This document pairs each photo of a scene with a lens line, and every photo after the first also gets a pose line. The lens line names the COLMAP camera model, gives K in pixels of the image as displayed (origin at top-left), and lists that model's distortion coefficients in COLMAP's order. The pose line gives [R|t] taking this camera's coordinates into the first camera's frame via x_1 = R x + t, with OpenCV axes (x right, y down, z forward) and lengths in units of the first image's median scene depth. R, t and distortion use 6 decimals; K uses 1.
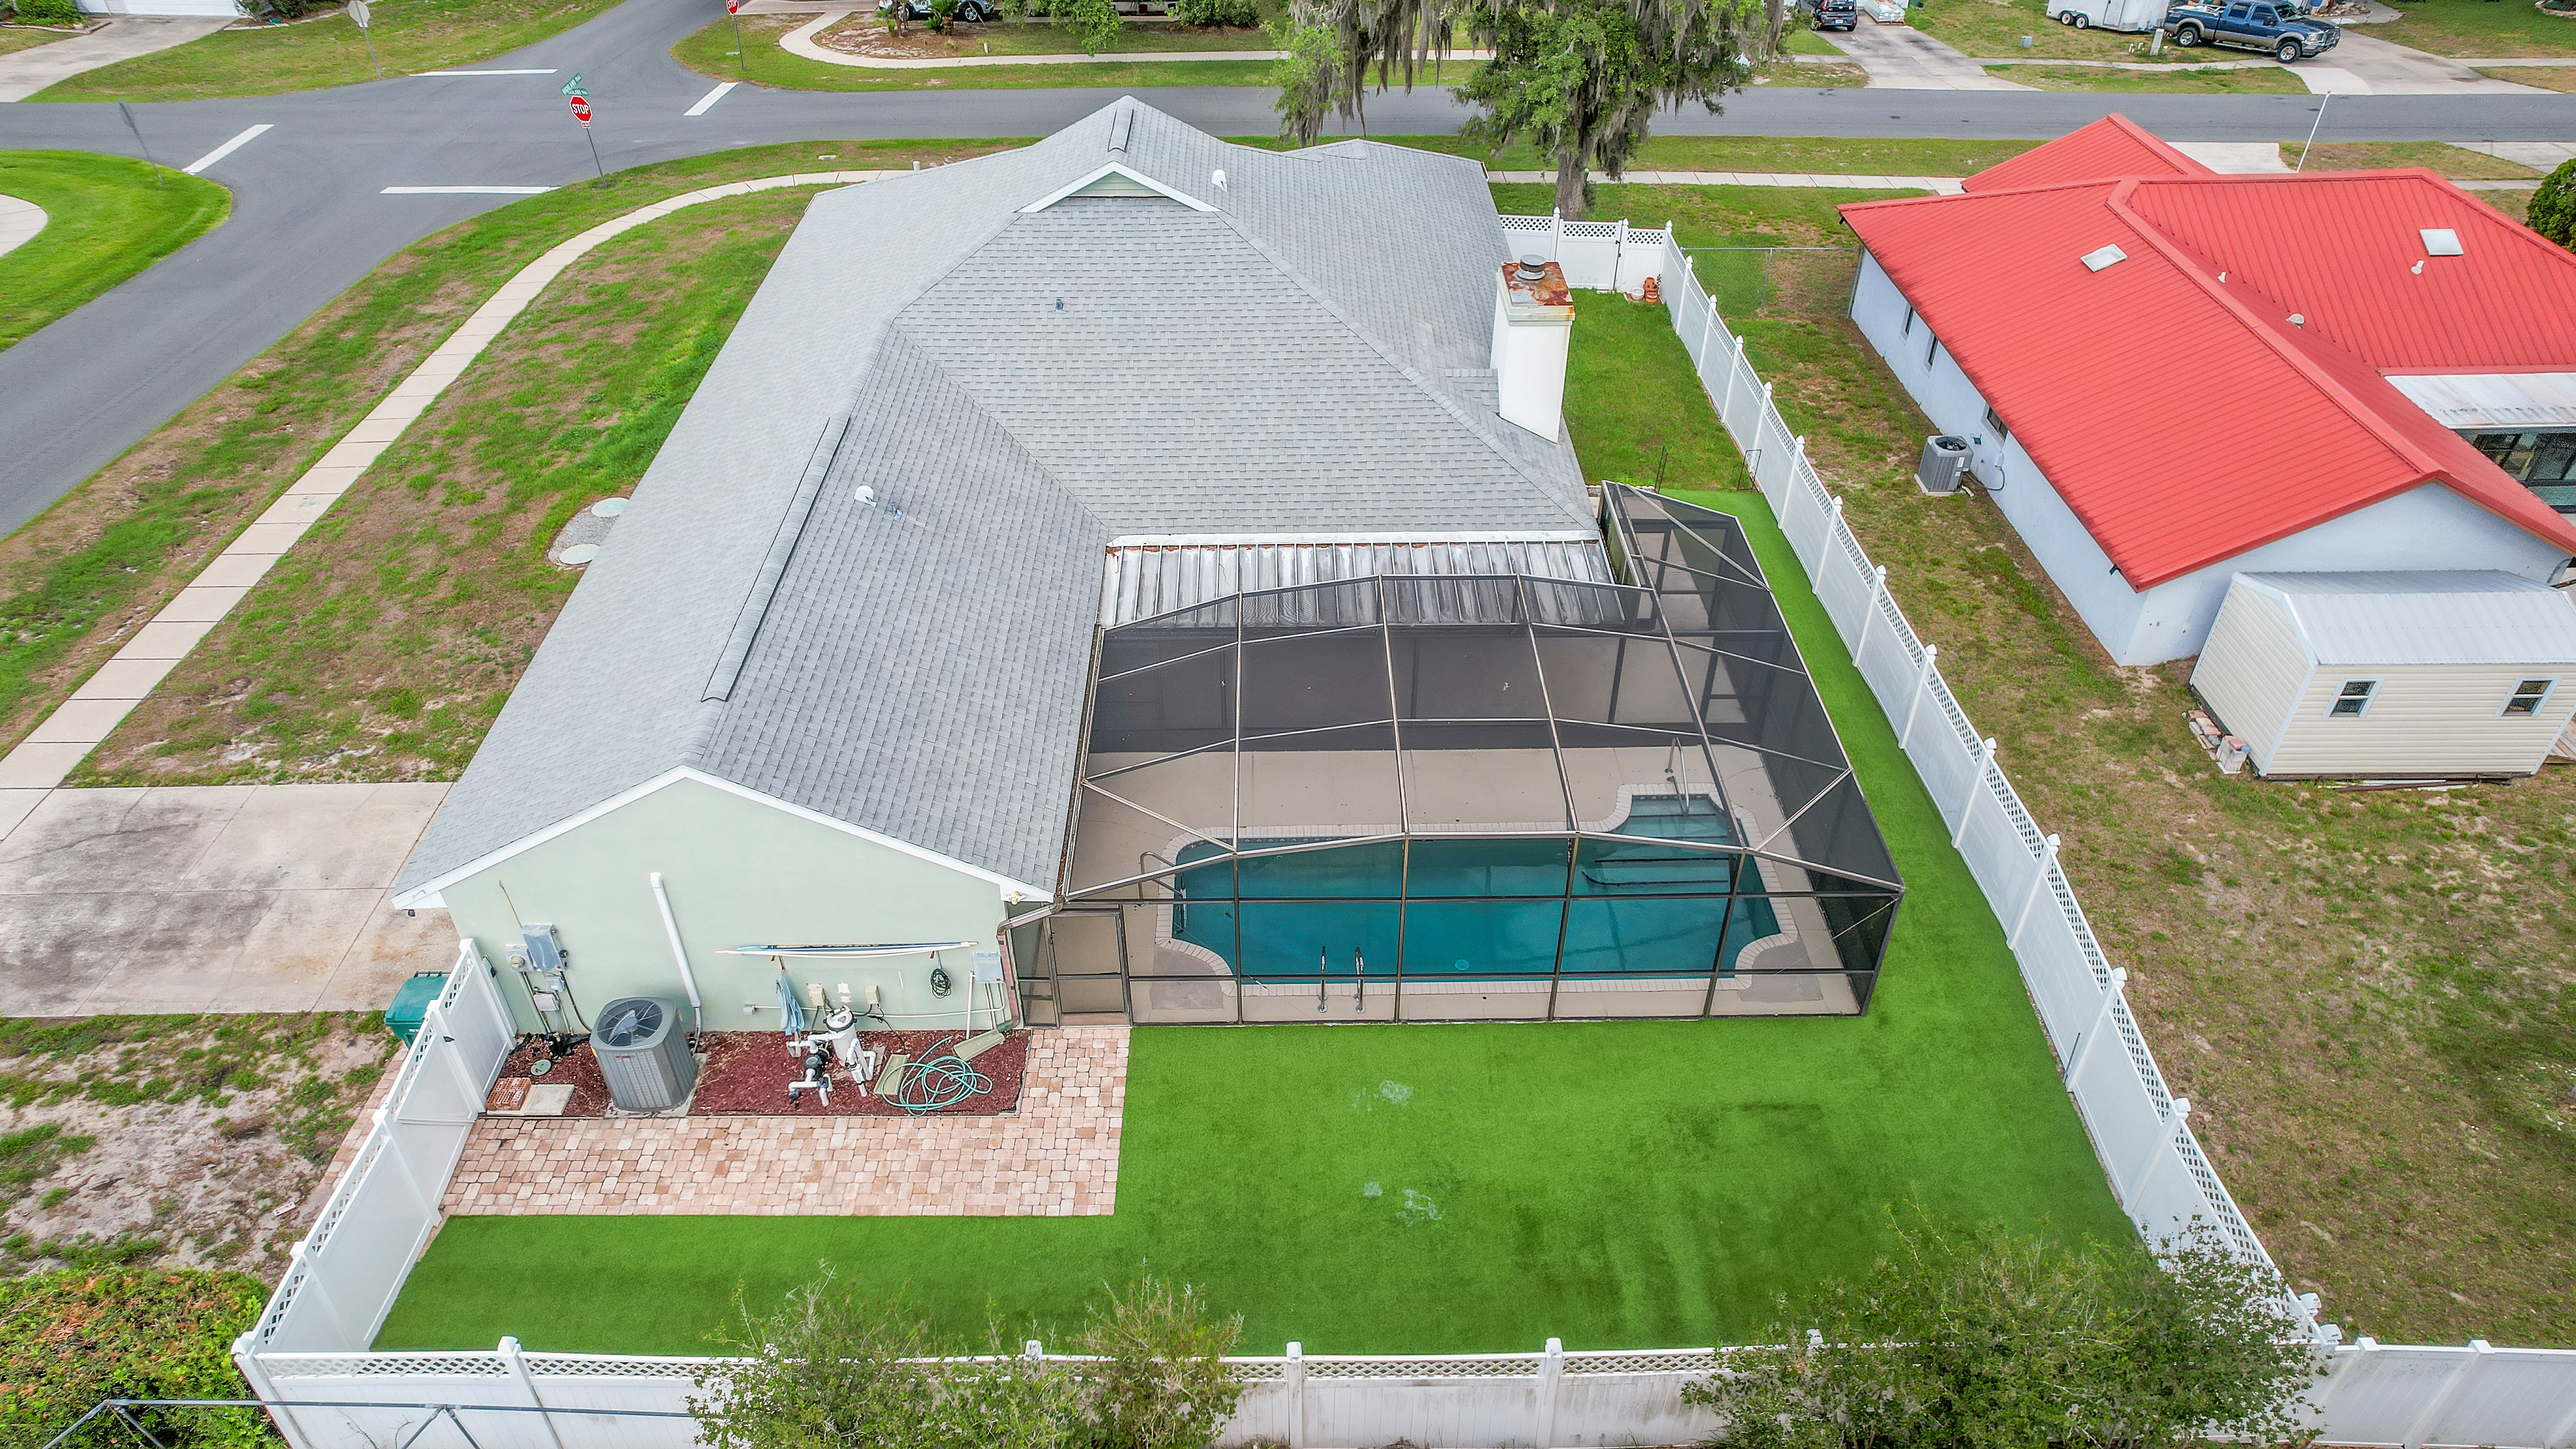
lens RADIAL K [[1640.6, 0, 1288.0], [0, 1640.6, 724.5], [0, 0, 1]] dist [-0.047846, 0.072599]
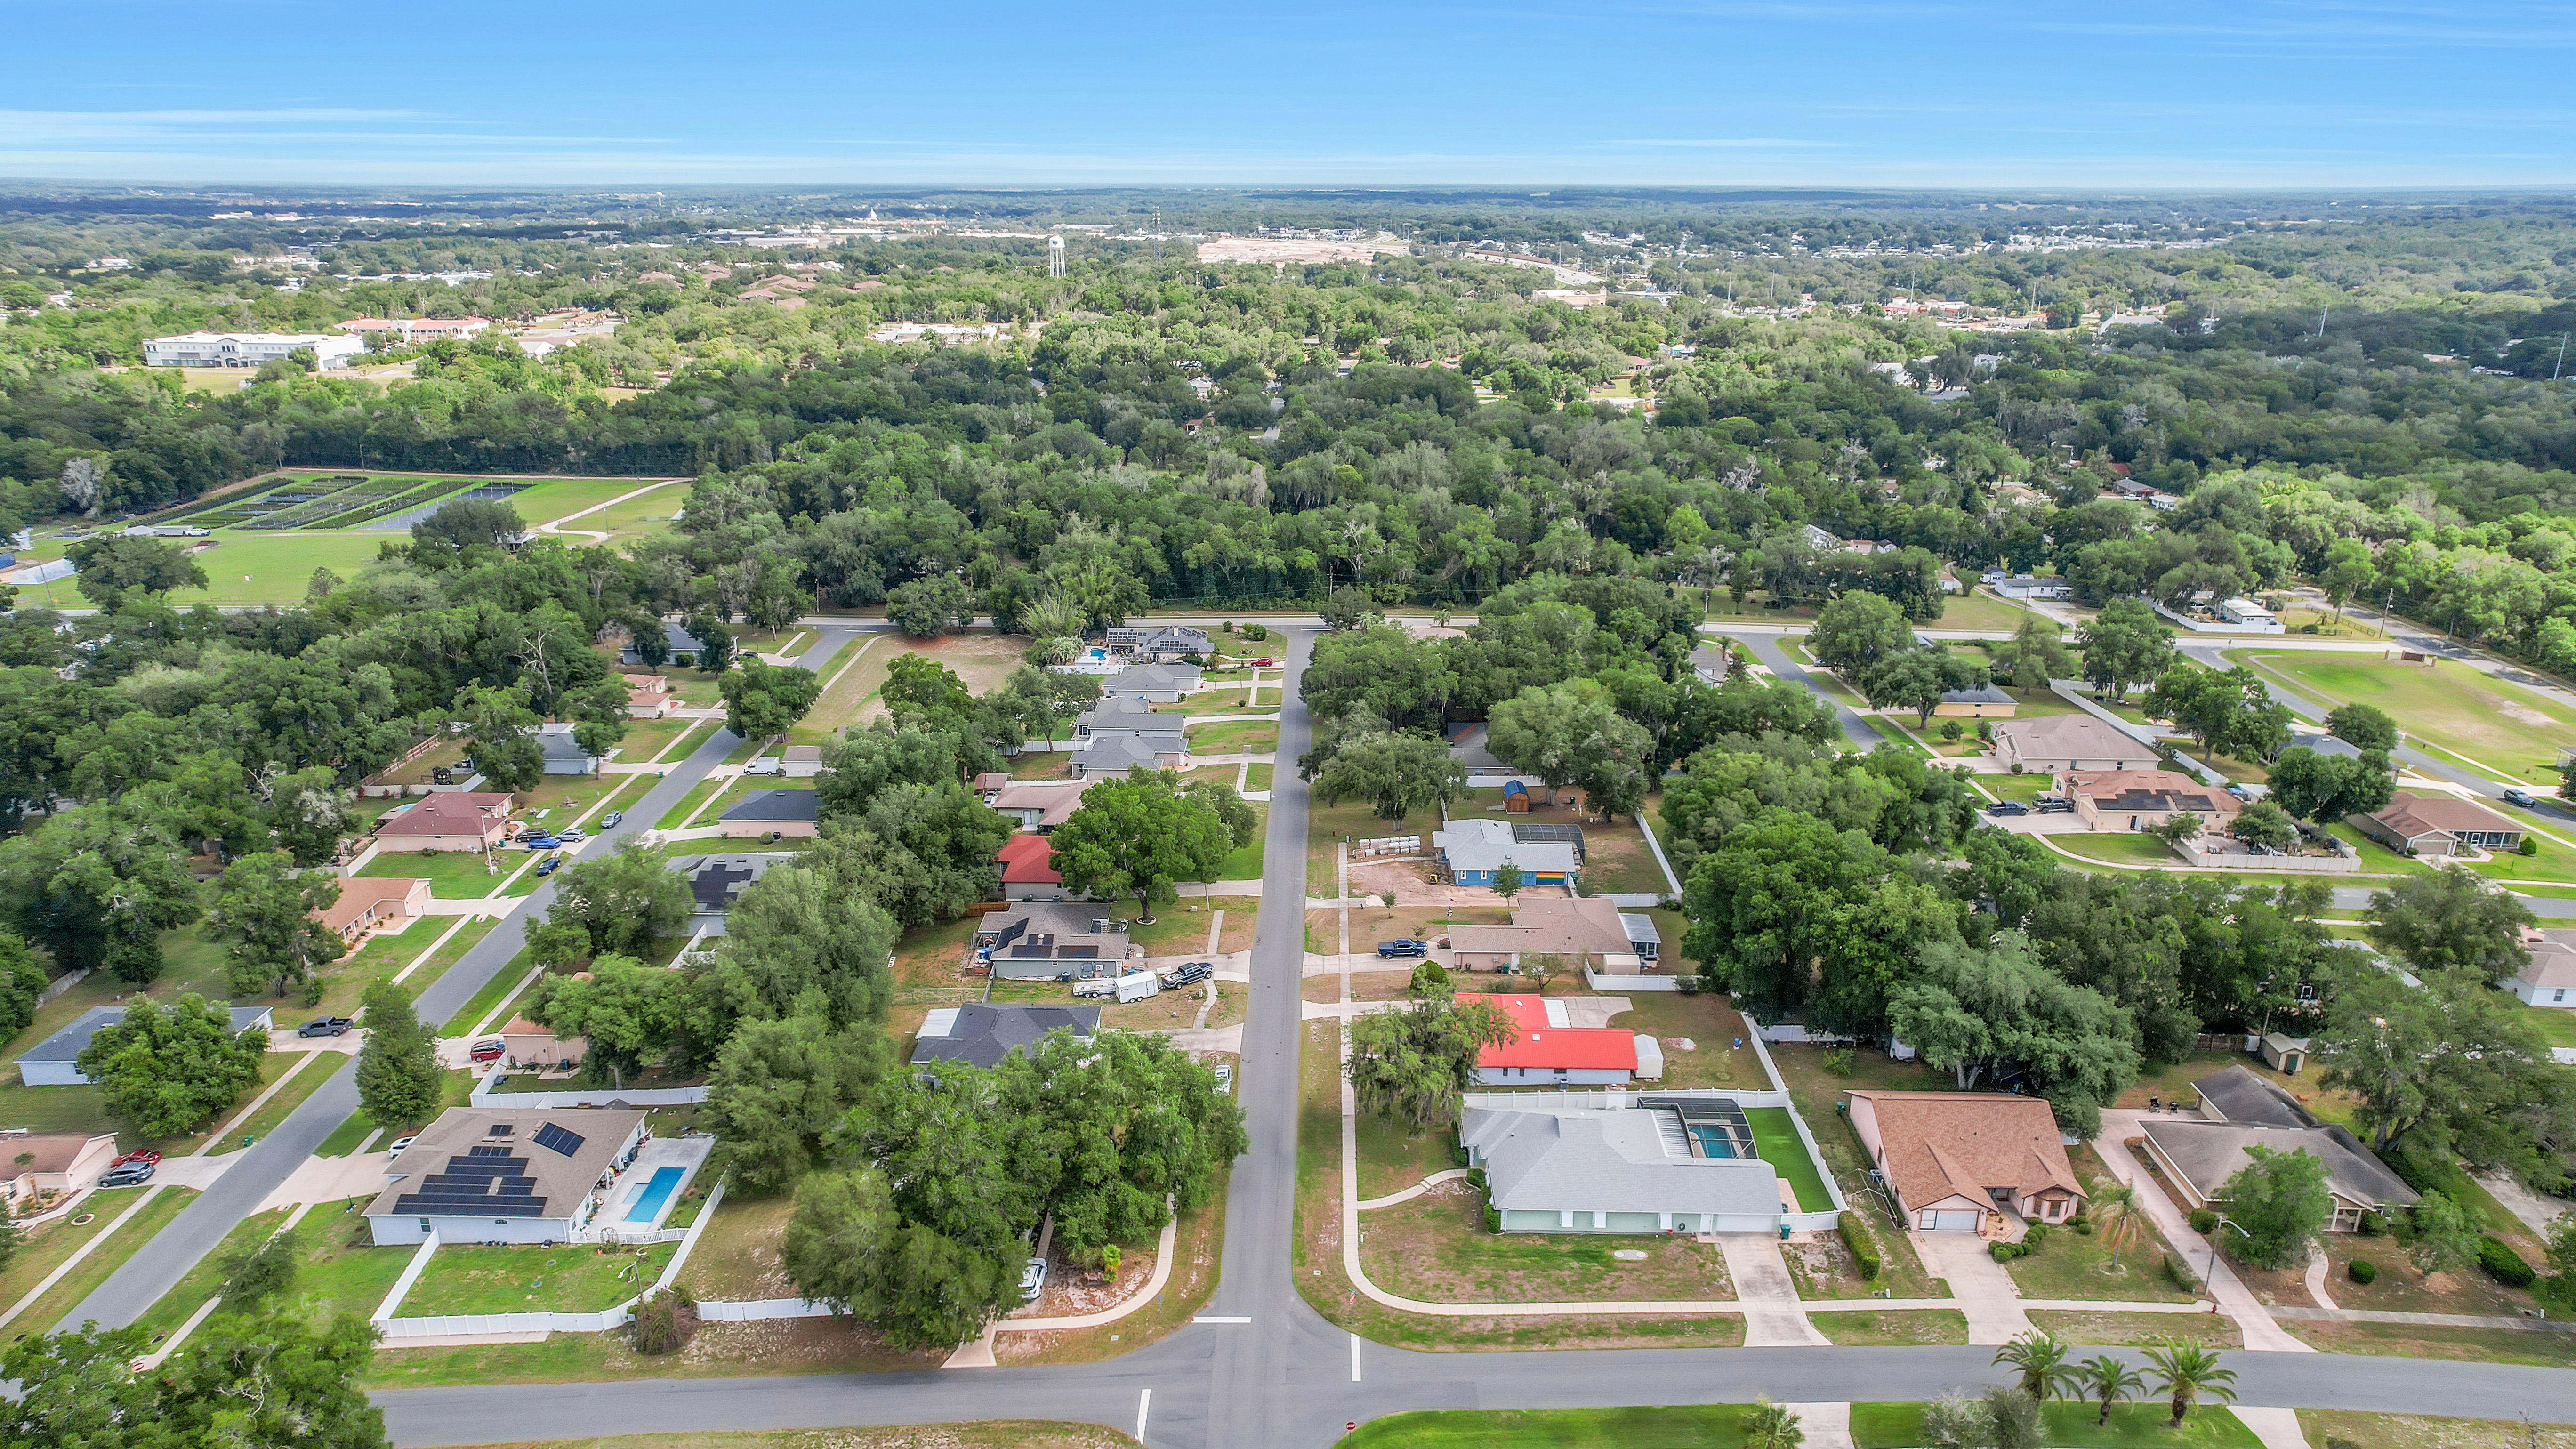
lens RADIAL K [[1640.6, 0, 1288.0], [0, 1640.6, 724.5], [0, 0, 1]] dist [-0.047846, 0.072599]
pose [[0.037243, -0.312928, 0.949046, -5.933230], [0.600302, 0.766258, 0.229100, -3.929230], [-0.798906, 0.561182, 0.216389, 0.006859]]
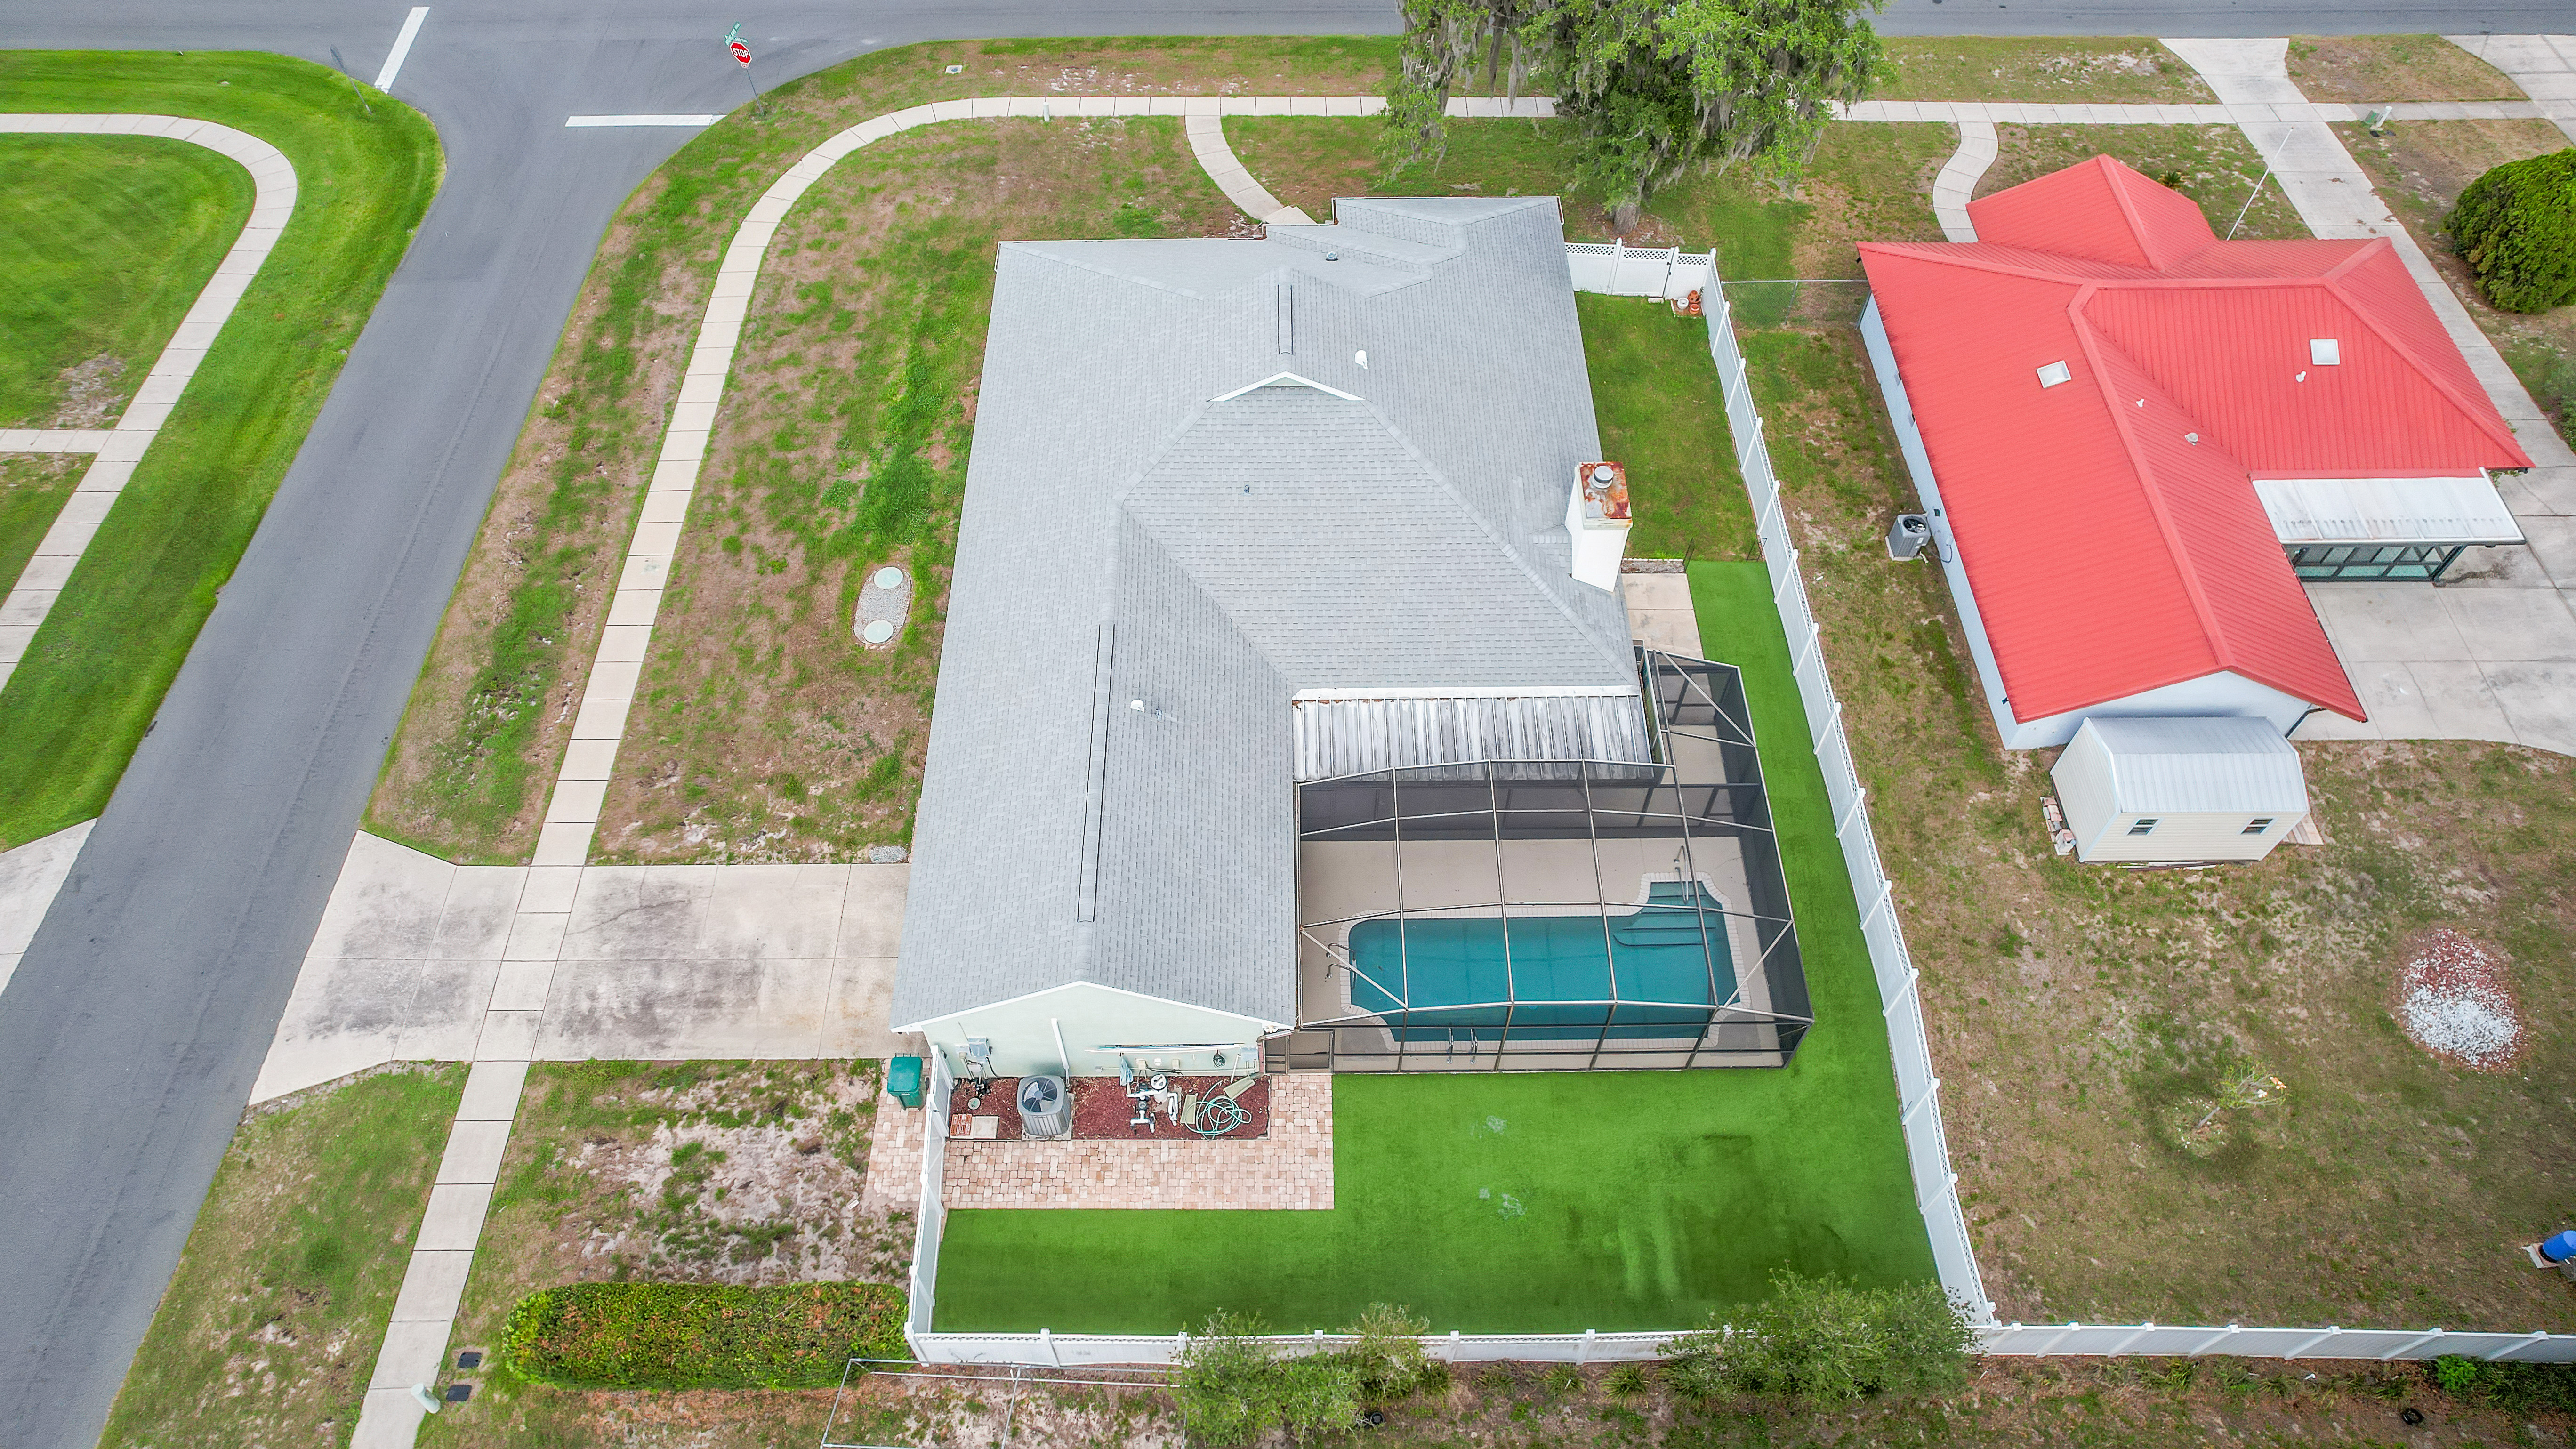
lens RADIAL K [[1638.7, 0, 1288.0], [0, 1638.7, 724.5], [0, 0, 1]] dist [-0.015347, -0.002906]
pose [[0.999992, 0.003929, -0.001094, -0.134541], [-0.003442, 0.956872, 0.290488, -0.598002], [0.002188, -0.290482, 0.956878, -0.437171]]
